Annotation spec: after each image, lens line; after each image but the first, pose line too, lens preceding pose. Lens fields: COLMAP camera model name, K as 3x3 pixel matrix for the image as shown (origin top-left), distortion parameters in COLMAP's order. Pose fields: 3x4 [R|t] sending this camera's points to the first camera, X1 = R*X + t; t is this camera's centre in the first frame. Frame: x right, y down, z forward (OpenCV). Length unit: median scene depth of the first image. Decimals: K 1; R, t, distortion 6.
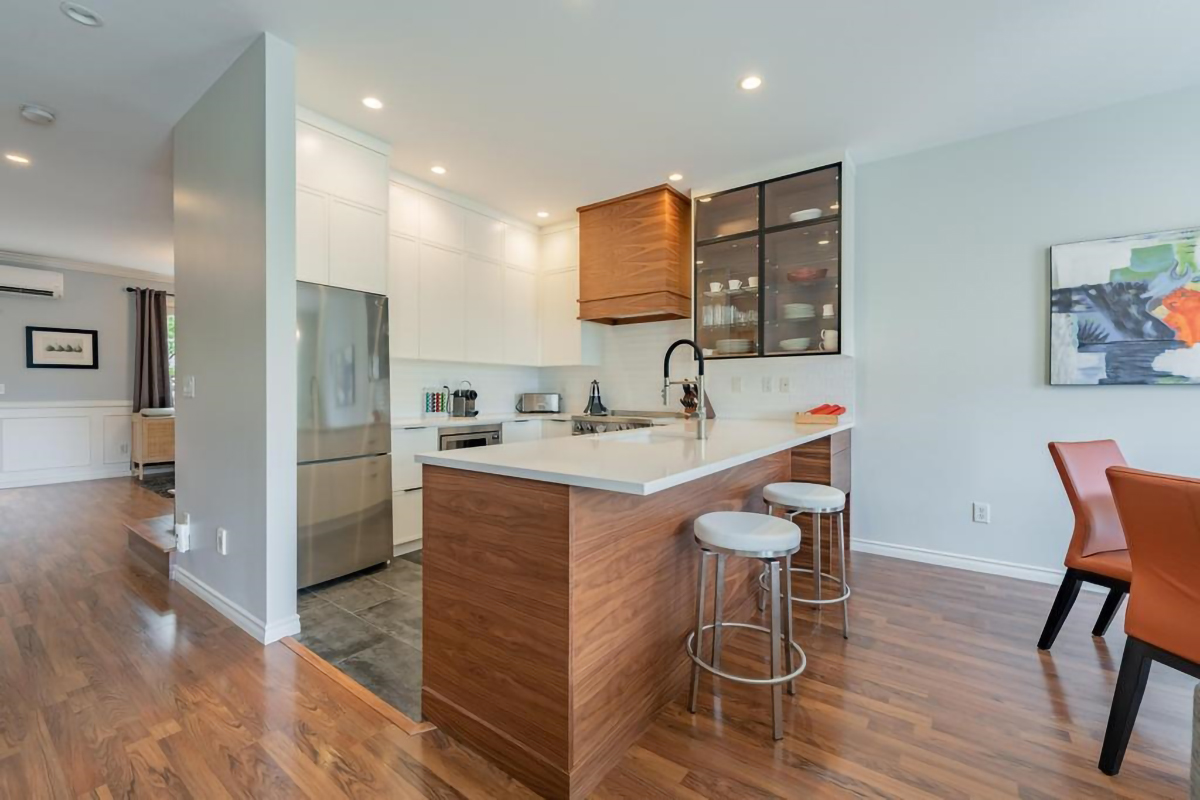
lens RADIAL K [[478.6, 0, 602.9], [0, 478.6, 394.8], [0, 0, 1]] dist [-0.000546, 0.000073]
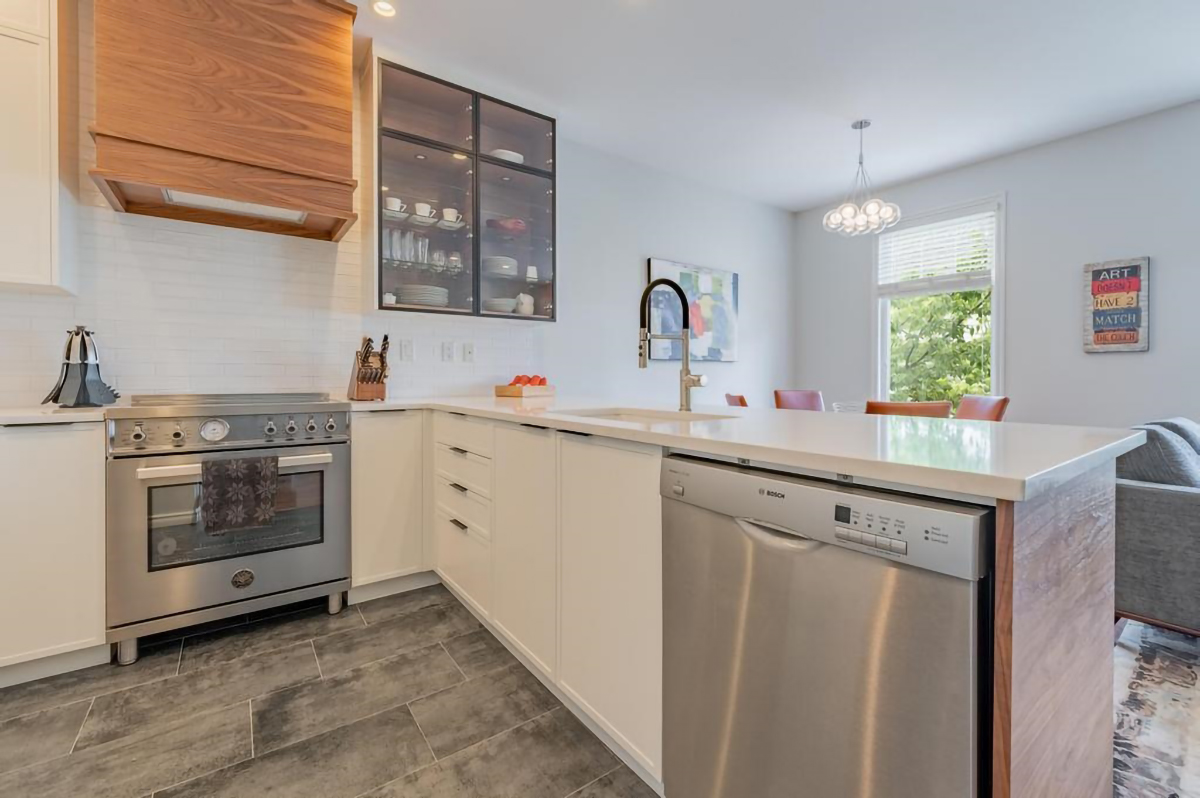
lens RADIAL K [[500.8, 0, 599.9], [0, 500.8, 380.1], [0, 0, 1]] dist [-0.001509, 0.000182]
pose [[0.326262, -0.008615, 0.945240, -0.493908], [0.007871, 0.999949, 0.006397, 0.030874], [-0.945247, 0.005353, 0.326313, 0.702143]]
